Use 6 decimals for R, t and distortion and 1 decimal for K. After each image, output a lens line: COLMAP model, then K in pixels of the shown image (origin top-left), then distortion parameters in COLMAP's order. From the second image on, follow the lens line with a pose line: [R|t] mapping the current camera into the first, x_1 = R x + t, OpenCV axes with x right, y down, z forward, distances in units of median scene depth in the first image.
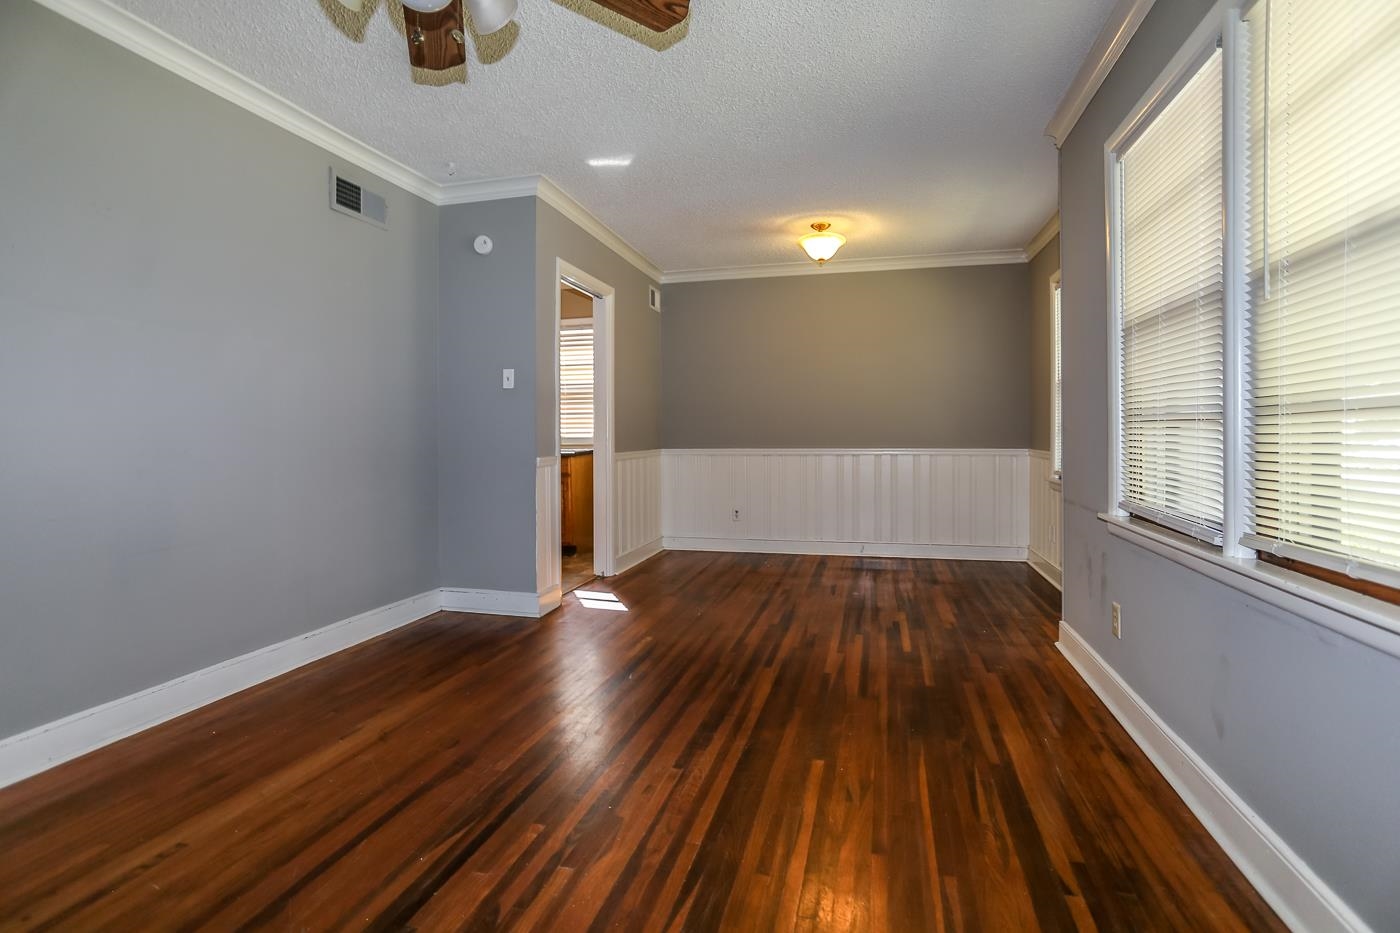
lens RADIAL K [[684.4, 0, 709.3], [0, 684.4, 426.9], [0, 0, 1]] dist [-0.051707, 0.026636]
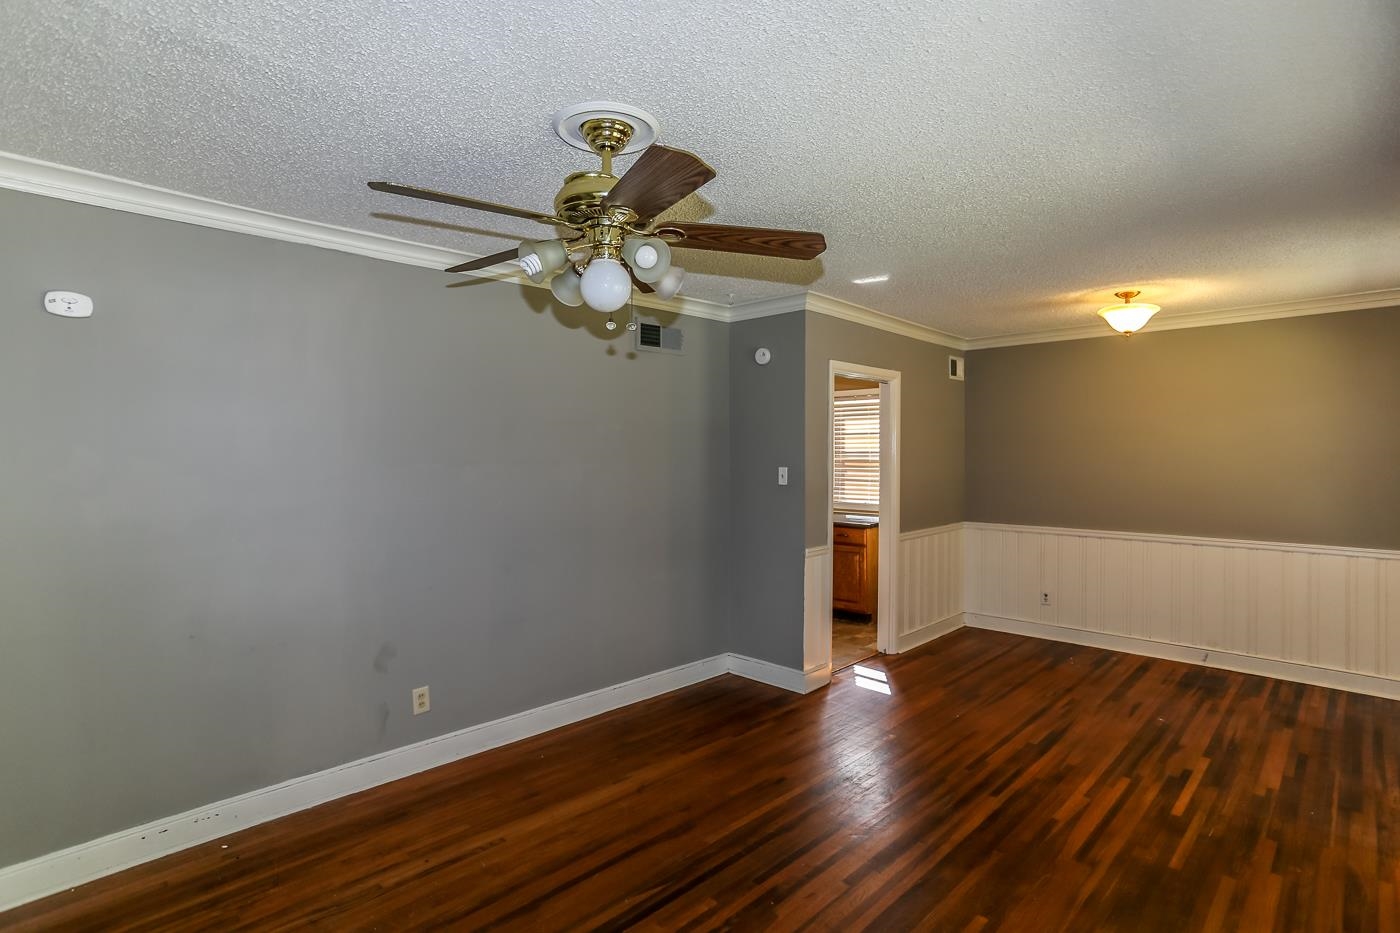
lens RADIAL K [[698.9, 0, 706.6], [0, 698.9, 455.4], [0, 0, 1]] dist [-0.055144, 0.031142]
pose [[0.865809, 0.008913, -0.500296, 0.228366], [-0.002890, 0.999914, 0.012812, -0.160220], [0.500367, -0.009647, 0.865760, -0.071519]]
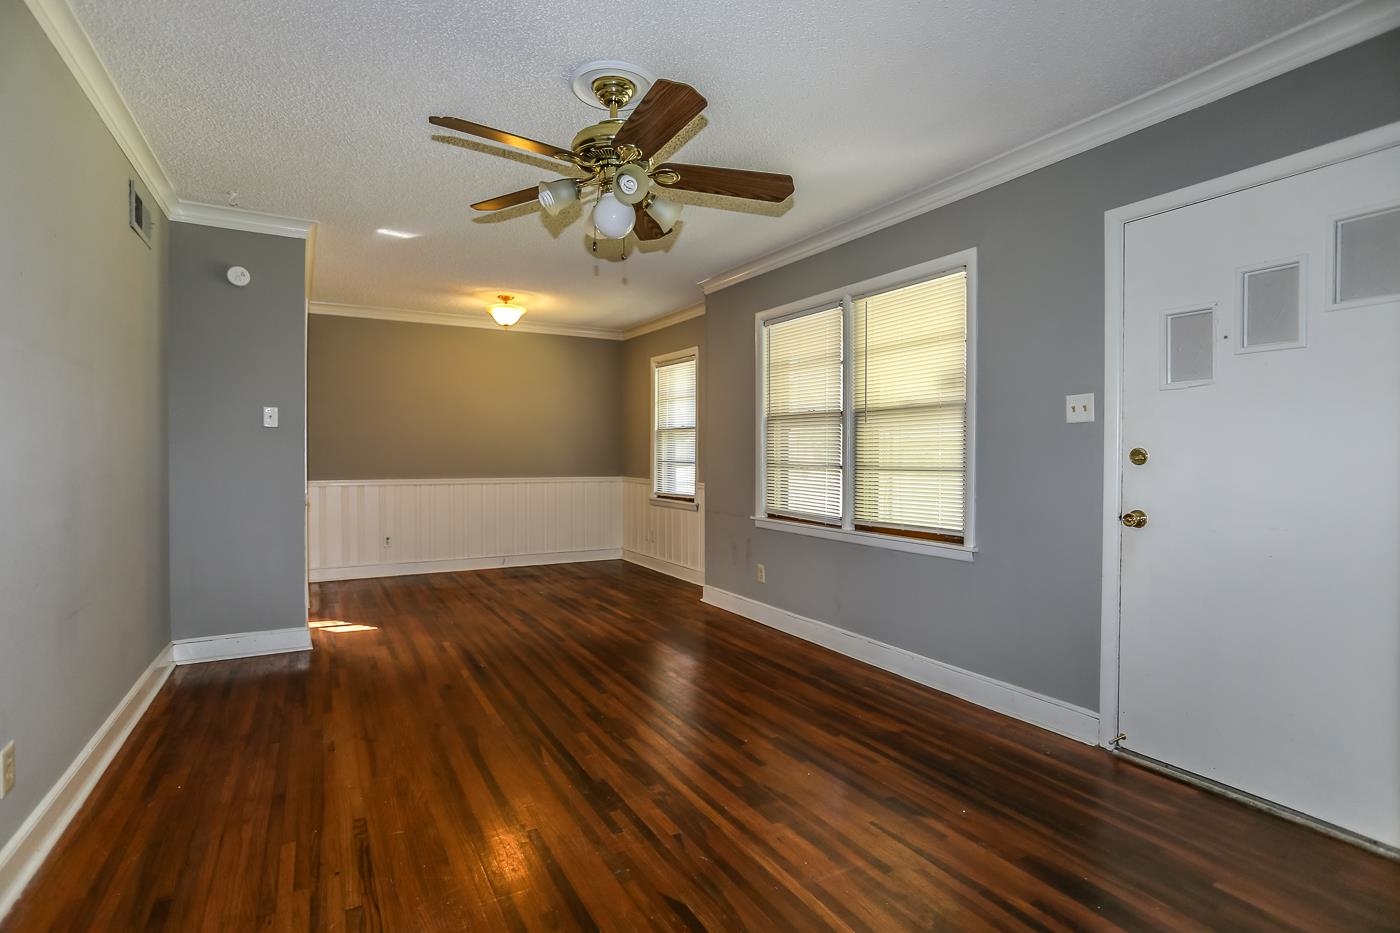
lens RADIAL K [[668.3, 0, 707.8], [0, 668.3, 453.9], [0, 0, 1]] dist [-0.038098, 0.000301]
pose [[0.714374, 0.009683, 0.699698, -0.686658], [-0.015335, 0.999881, 0.001820, -0.038049], [-0.699596, -0.012030, 0.714437, -0.180765]]
